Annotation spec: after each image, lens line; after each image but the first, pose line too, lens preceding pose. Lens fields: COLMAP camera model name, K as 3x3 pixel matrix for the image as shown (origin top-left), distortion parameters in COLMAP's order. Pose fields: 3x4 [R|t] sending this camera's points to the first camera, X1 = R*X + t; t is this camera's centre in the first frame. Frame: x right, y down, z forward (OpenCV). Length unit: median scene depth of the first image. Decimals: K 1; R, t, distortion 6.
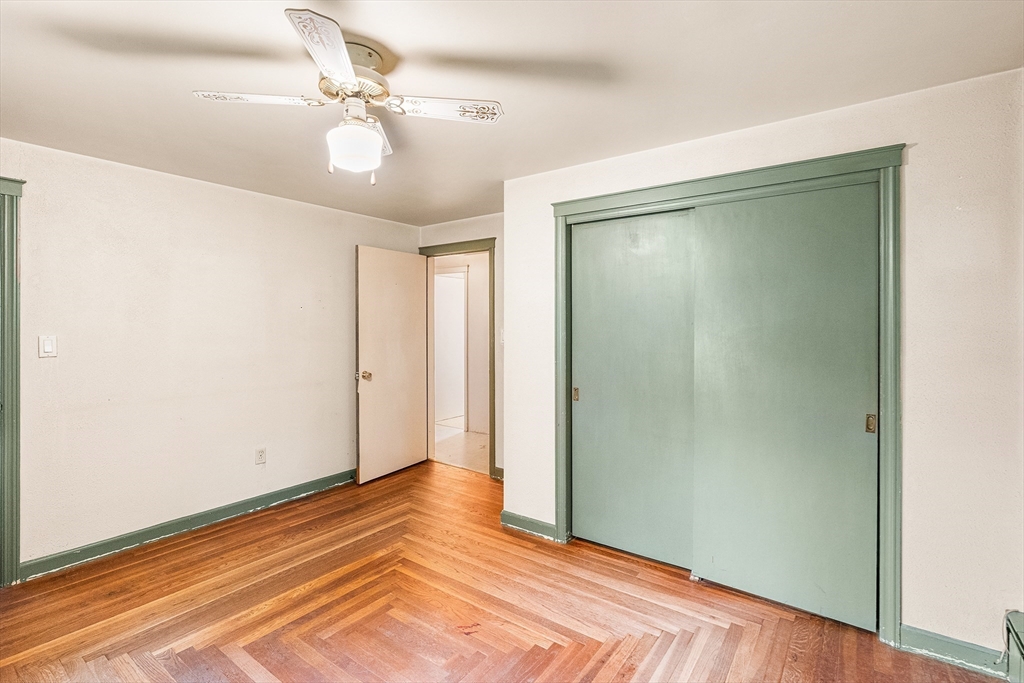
lens RADIAL K [[470.2, 0, 515.7], [0, 470.2, 320.3], [0, 0, 1]] dist [-0.002629, 0.001151]
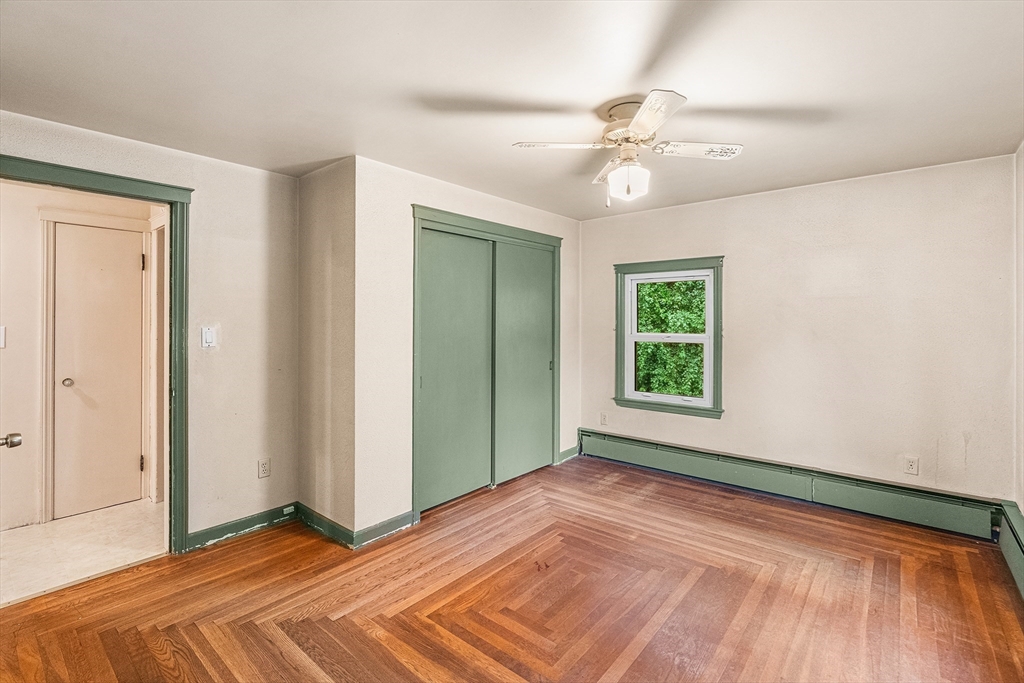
lens RADIAL K [[470.2, 0, 515.7], [0, 470.2, 320.3], [0, 0, 1]] dist [-0.002629, 0.001151]
pose [[0.075855, -0.007560, 0.997090, -1.152368], [-0.007556, 0.999938, 0.008157, 0.000759], [-0.997090, -0.008153, 0.075793, 0.847335]]
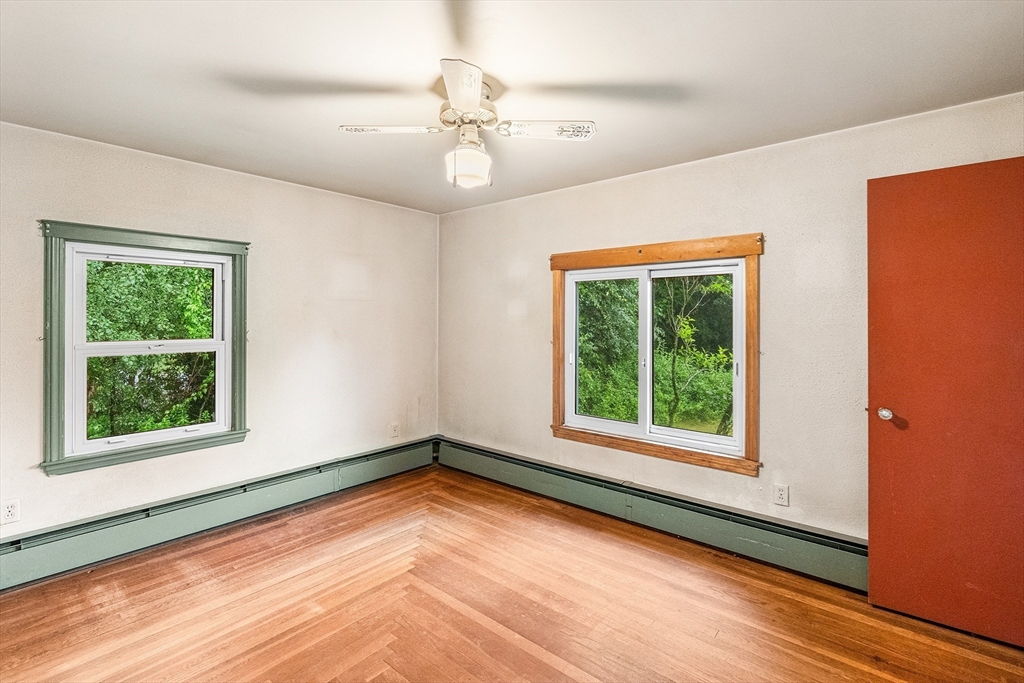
lens RADIAL K [[470.2, 0, 515.7], [0, 470.2, 320.3], [0, 0, 1]] dist [-0.002629, 0.001151]
pose [[-0.995011, 0.000725, 0.099760, -0.398488], [0.000096, 0.999980, -0.006308, 0.015791], [-0.099763, -0.006267, -0.994992, 1.498137]]
